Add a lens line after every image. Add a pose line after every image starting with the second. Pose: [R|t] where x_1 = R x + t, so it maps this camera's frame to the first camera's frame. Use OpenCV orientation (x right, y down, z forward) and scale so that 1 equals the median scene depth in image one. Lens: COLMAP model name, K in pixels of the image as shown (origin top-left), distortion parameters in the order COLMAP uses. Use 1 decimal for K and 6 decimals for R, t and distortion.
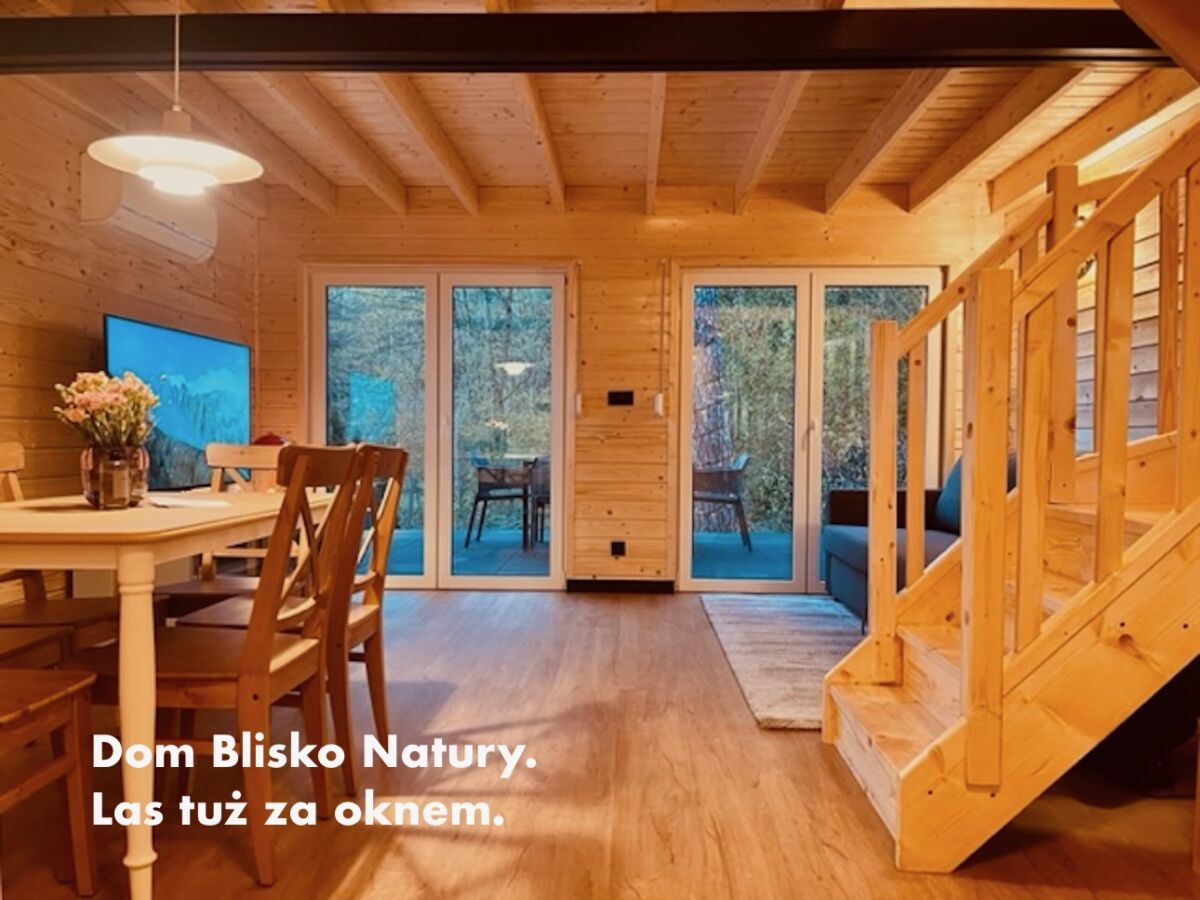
lens RADIAL K [[904.9, 0, 600.0], [0, 904.9, 450.0], [0, 0, 1]] dist [0.088332, -0.119672]
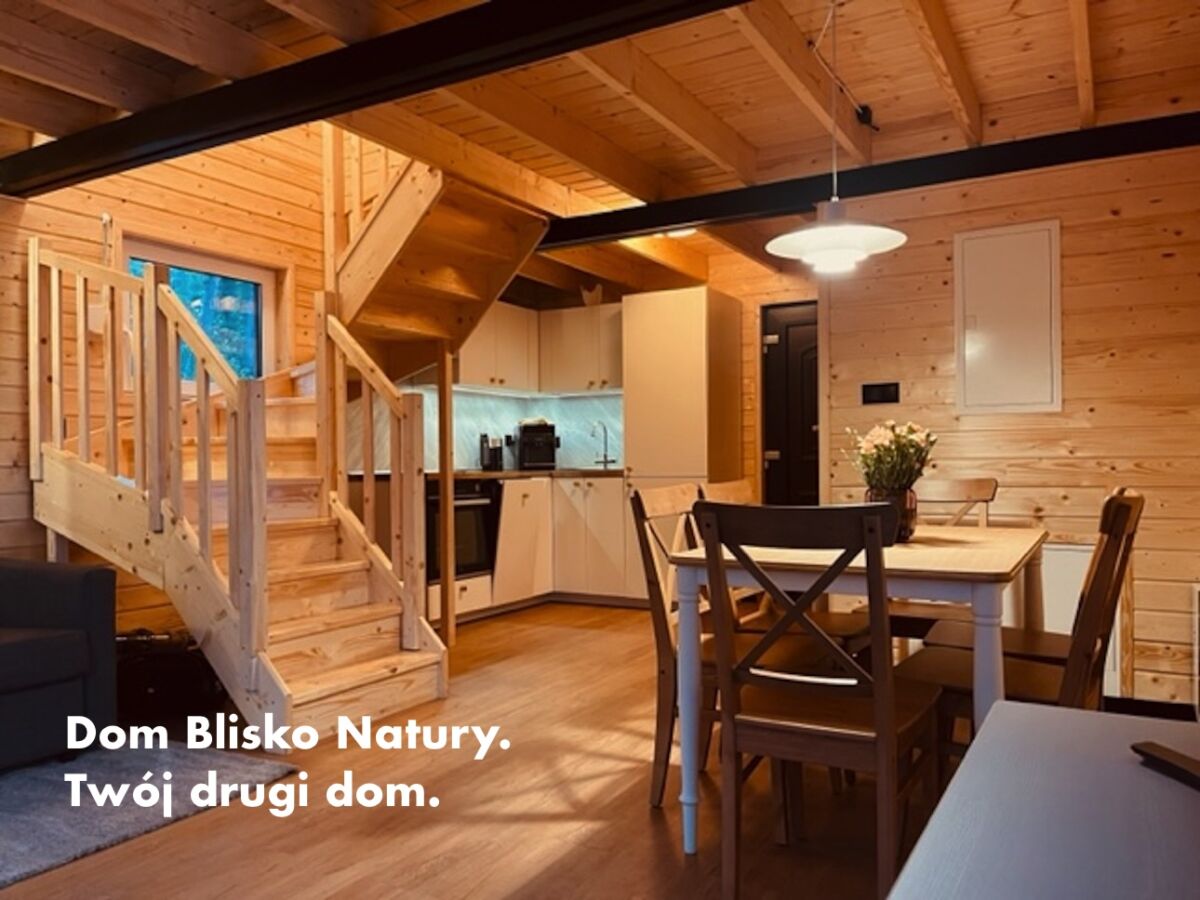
lens RADIAL K [[904.9, 0, 600.0], [0, 904.9, 450.0], [0, 0, 1]] dist [0.088332, -0.119672]
pose [[-0.885544, 0.009308, 0.464462, -0.452767], [0.010877, 0.999941, 0.000700, -0.035816], [-0.464428, 0.005672, -0.885593, 1.340718]]
